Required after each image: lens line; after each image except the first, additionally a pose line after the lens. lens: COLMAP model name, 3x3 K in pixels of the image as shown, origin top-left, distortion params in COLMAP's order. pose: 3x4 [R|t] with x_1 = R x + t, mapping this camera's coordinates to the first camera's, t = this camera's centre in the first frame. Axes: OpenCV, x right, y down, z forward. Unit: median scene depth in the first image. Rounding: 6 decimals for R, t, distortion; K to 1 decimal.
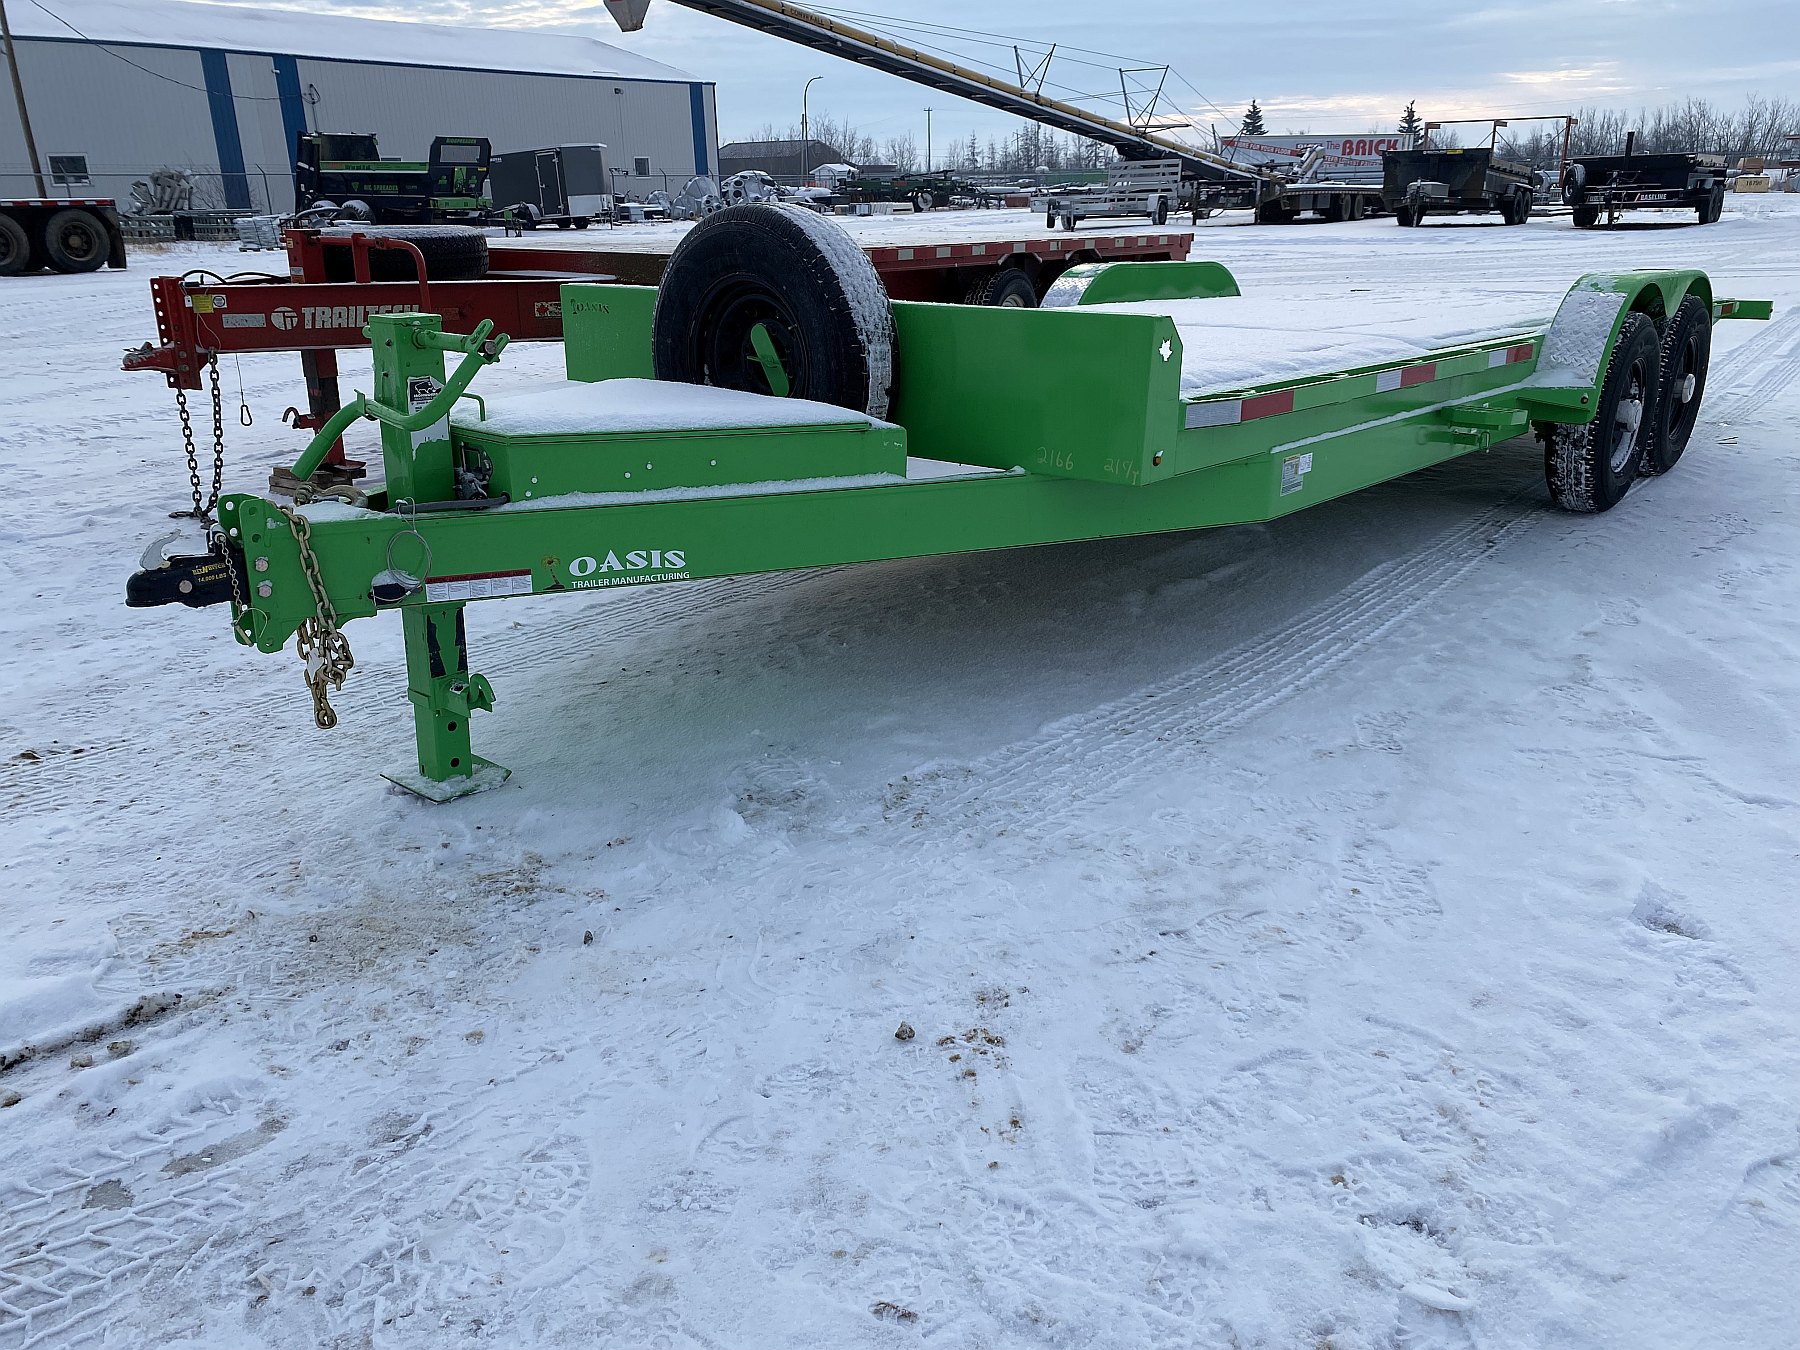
lens RADIAL K [[1380.0, 0, 900.0], [0, 1380.0, 675.0], [0, 0, 1]] dist [0.015842, -0.003496]
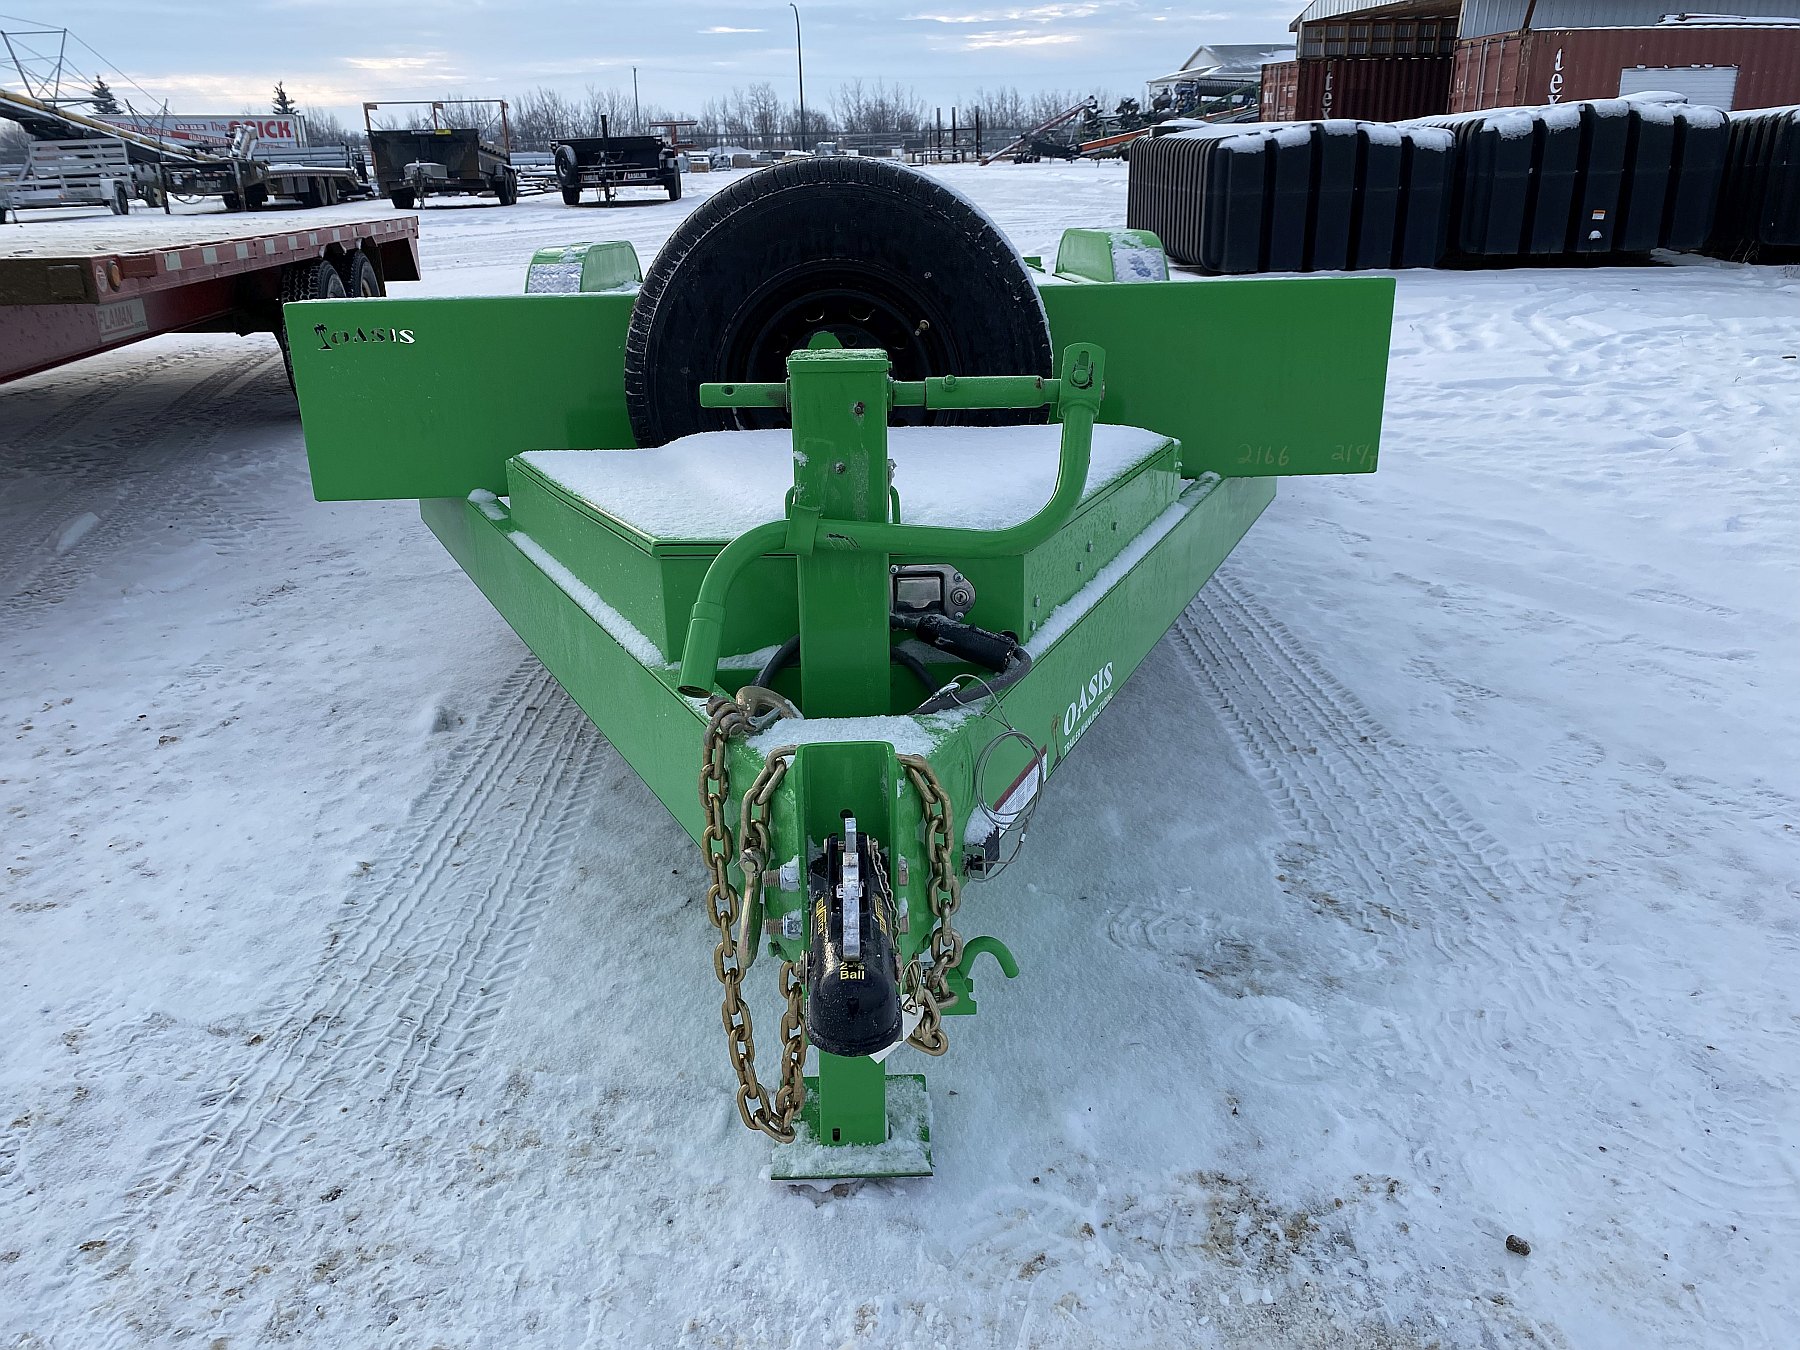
lens RADIAL K [[1391.2, 0, 900.0], [0, 1391.2, 675.0], [0, 0, 1]] dist [0.022934, -0.026102]
pose [[0.744422, -0.238372, 0.623710, -0.476023], [0.233984, 0.968002, 0.090685, -0.121776], [-0.625370, 0.078430, 0.776377, 0.383171]]
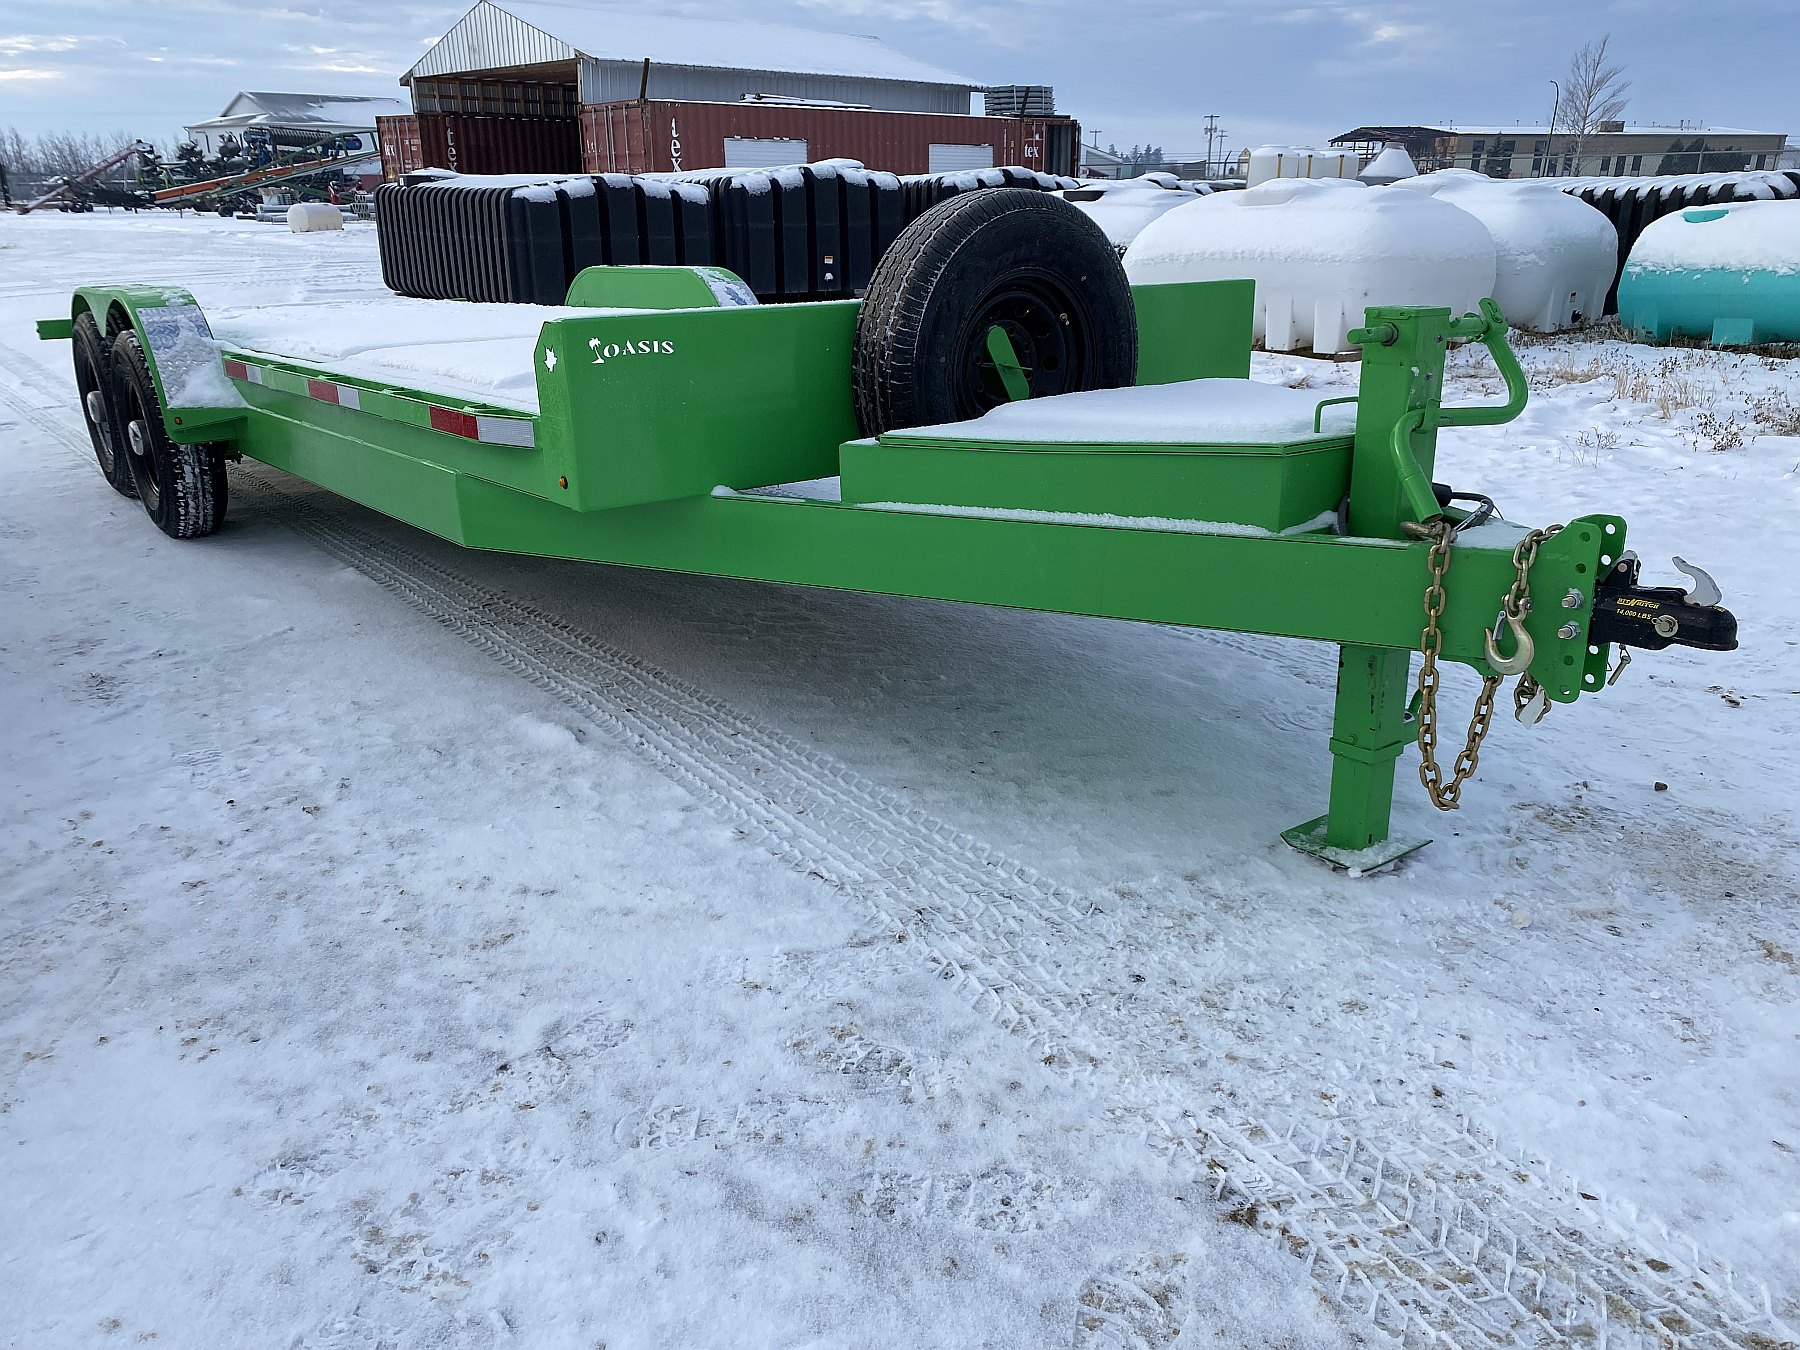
lens RADIAL K [[1393.0, 0, 918.4], [0, 1393.0, 670.5], [0, 0, 1]] dist [0.043739, -0.068257]
pose [[0.195335, -0.305435, 0.931962, -0.873223], [0.327391, 0.916065, 0.231606, -0.237537], [-0.924478, 0.259875, 0.278936, 0.735590]]
